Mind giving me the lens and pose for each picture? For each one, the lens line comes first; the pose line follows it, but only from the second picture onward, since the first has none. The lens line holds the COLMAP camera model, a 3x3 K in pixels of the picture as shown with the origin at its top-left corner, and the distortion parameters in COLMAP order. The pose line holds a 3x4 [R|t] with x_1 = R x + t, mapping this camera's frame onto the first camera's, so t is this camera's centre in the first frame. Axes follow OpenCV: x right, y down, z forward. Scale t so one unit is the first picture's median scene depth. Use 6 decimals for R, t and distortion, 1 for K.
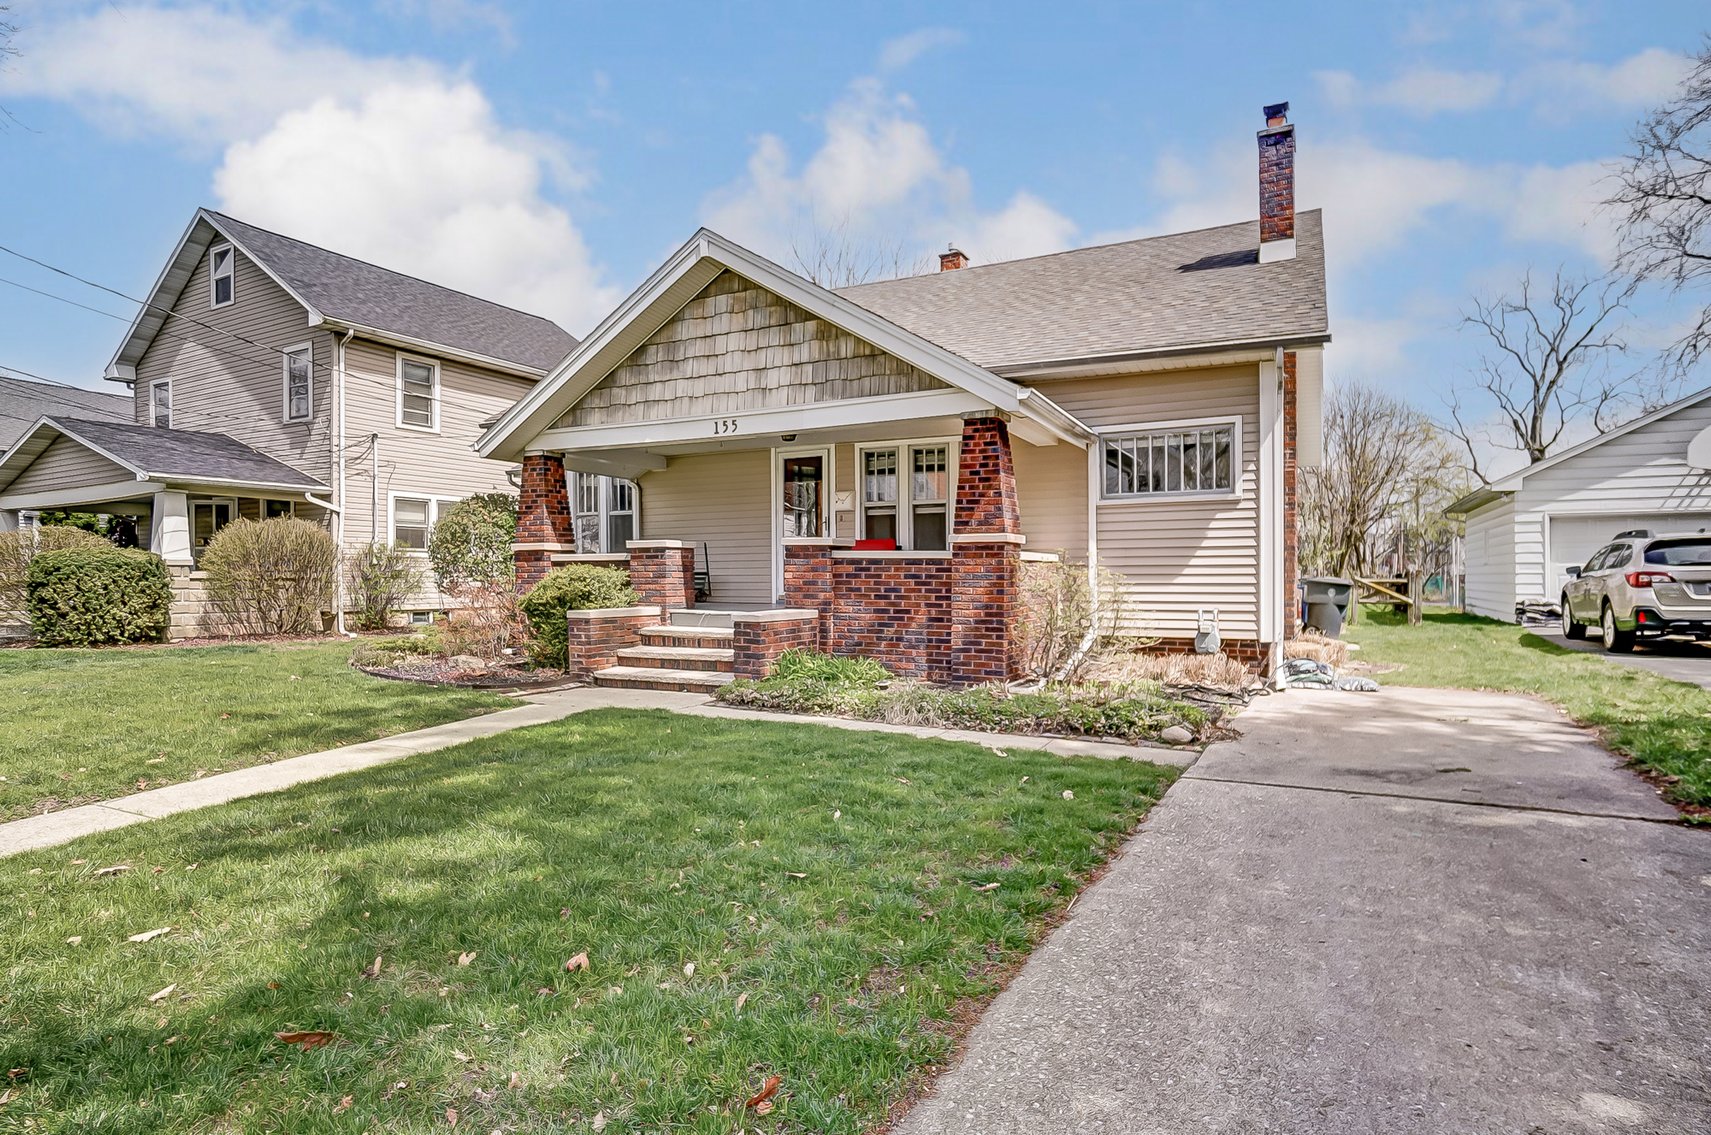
lens RADIAL K [[942.7, 0, 828.5], [0, 942.7, 564.8], [0, 0, 1]] dist [-0.038794, -0.000047]
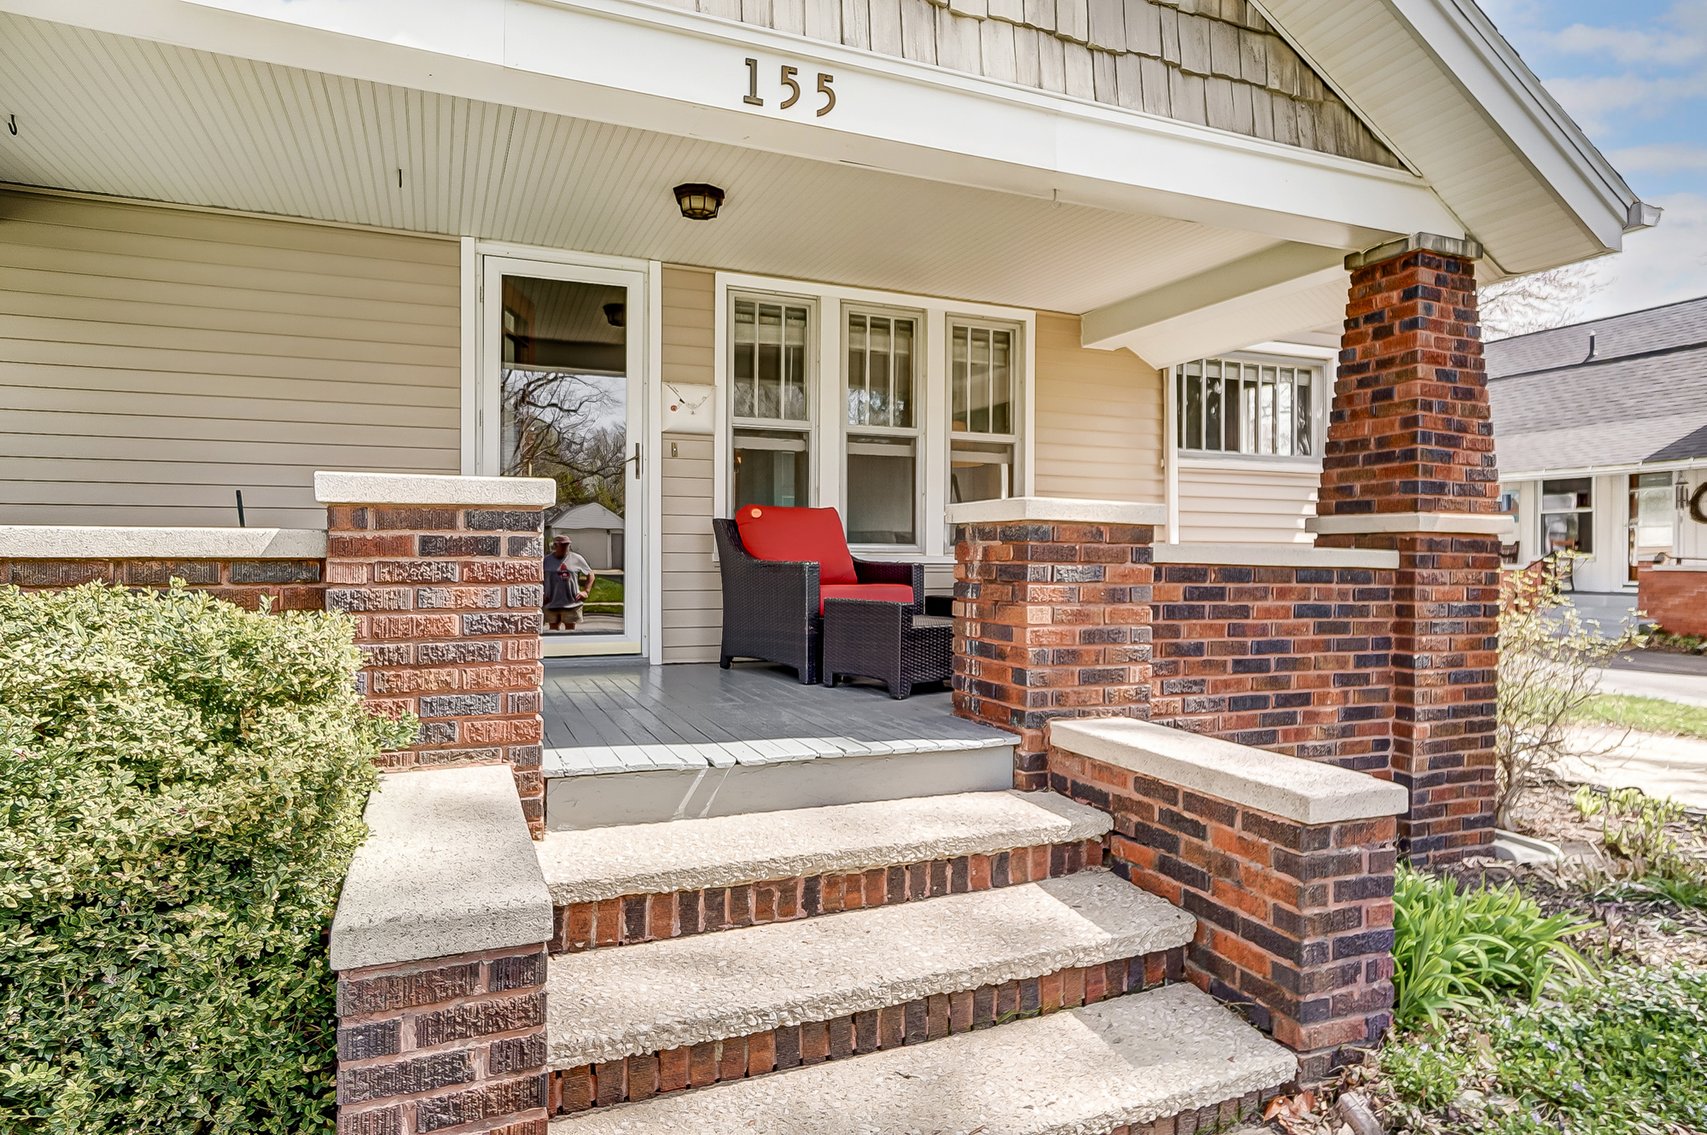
lens RADIAL K [[1009.8, 0, 858.1], [0, 1009.8, 549.8], [0, 0, 1]] dist [-0.022553, 0.000169]
pose [[0.617359, 0.010470, 0.786612, -0.336602], [-0.017154, 0.999853, 0.000154, -0.009608], [-0.786495, -0.013588, 0.617448, 0.809646]]
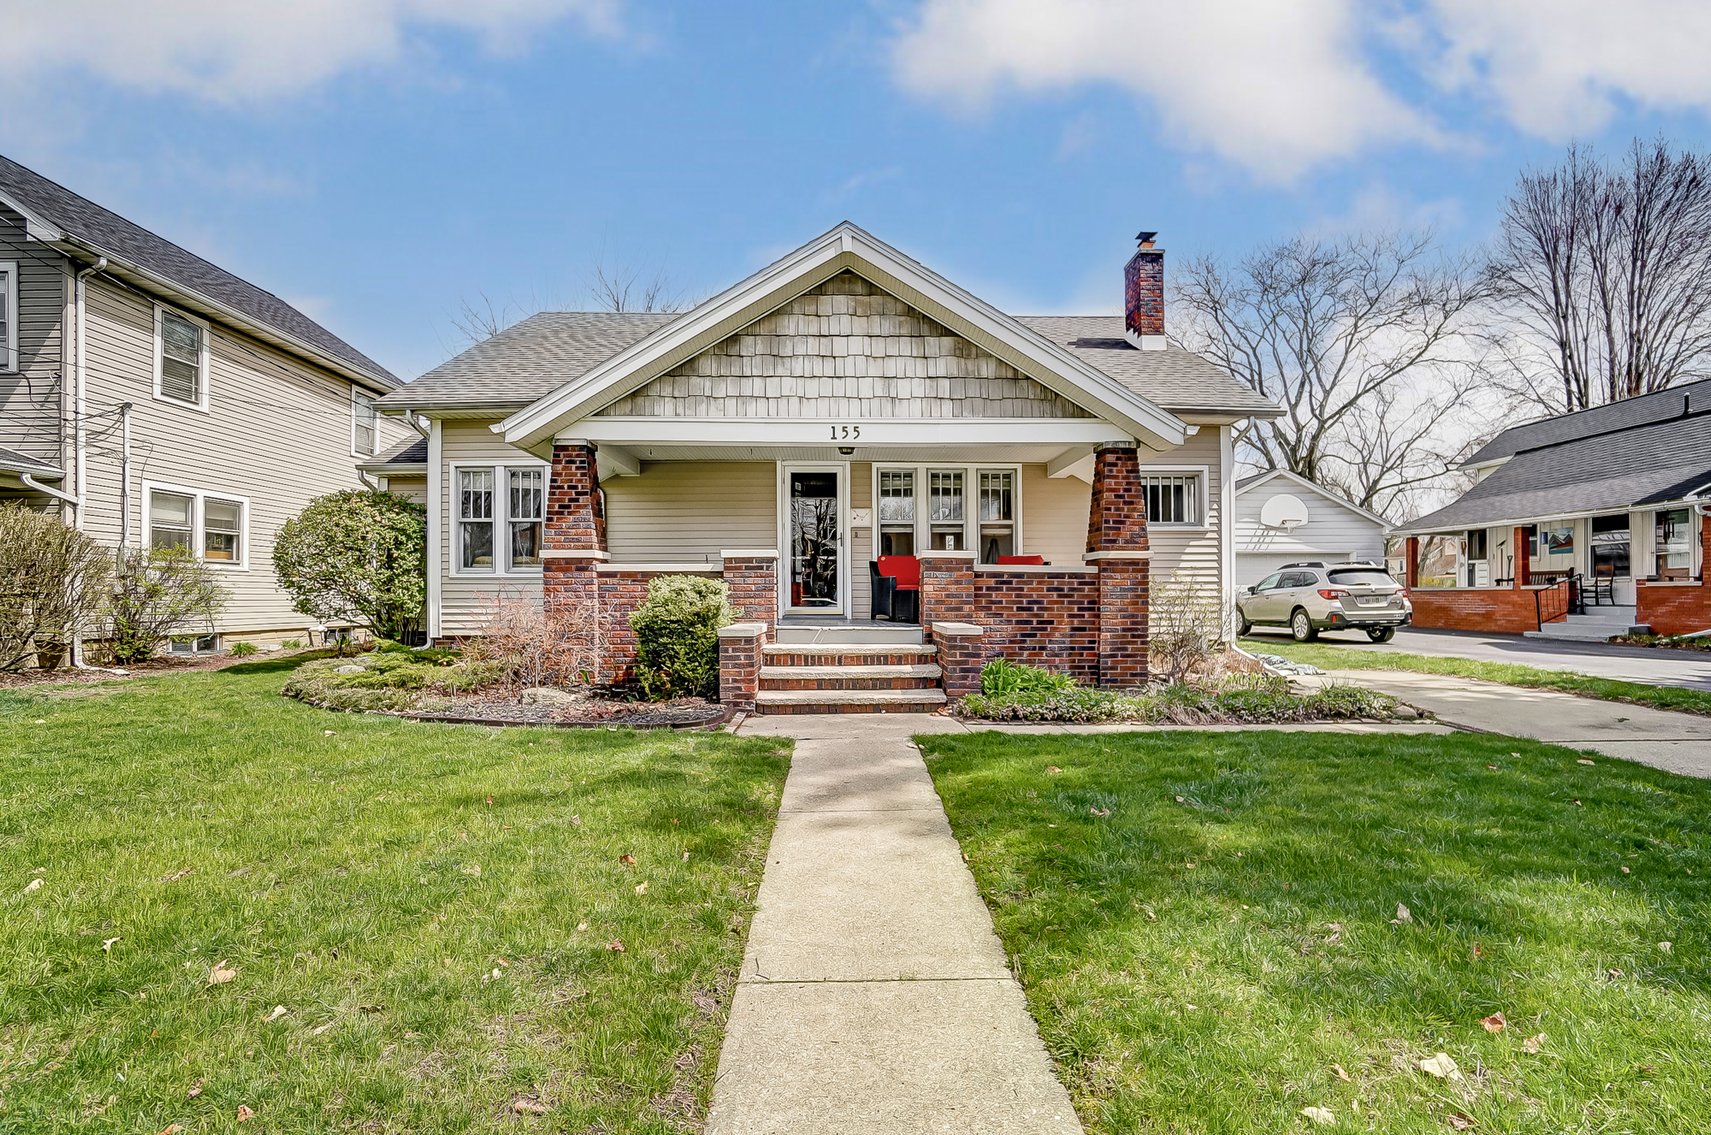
lens RADIAL K [[796.2, 0, 851.8], [0, 796.2, 579.8], [0, 0, 1]] dist [-0.057812, 0.017098]
pose [[0.865160, 0.010449, 0.501387, -0.514047], [-0.005269, 0.999917, -0.011747, 0.012225], [-0.501468, 0.007521, 0.865143, 0.305418]]
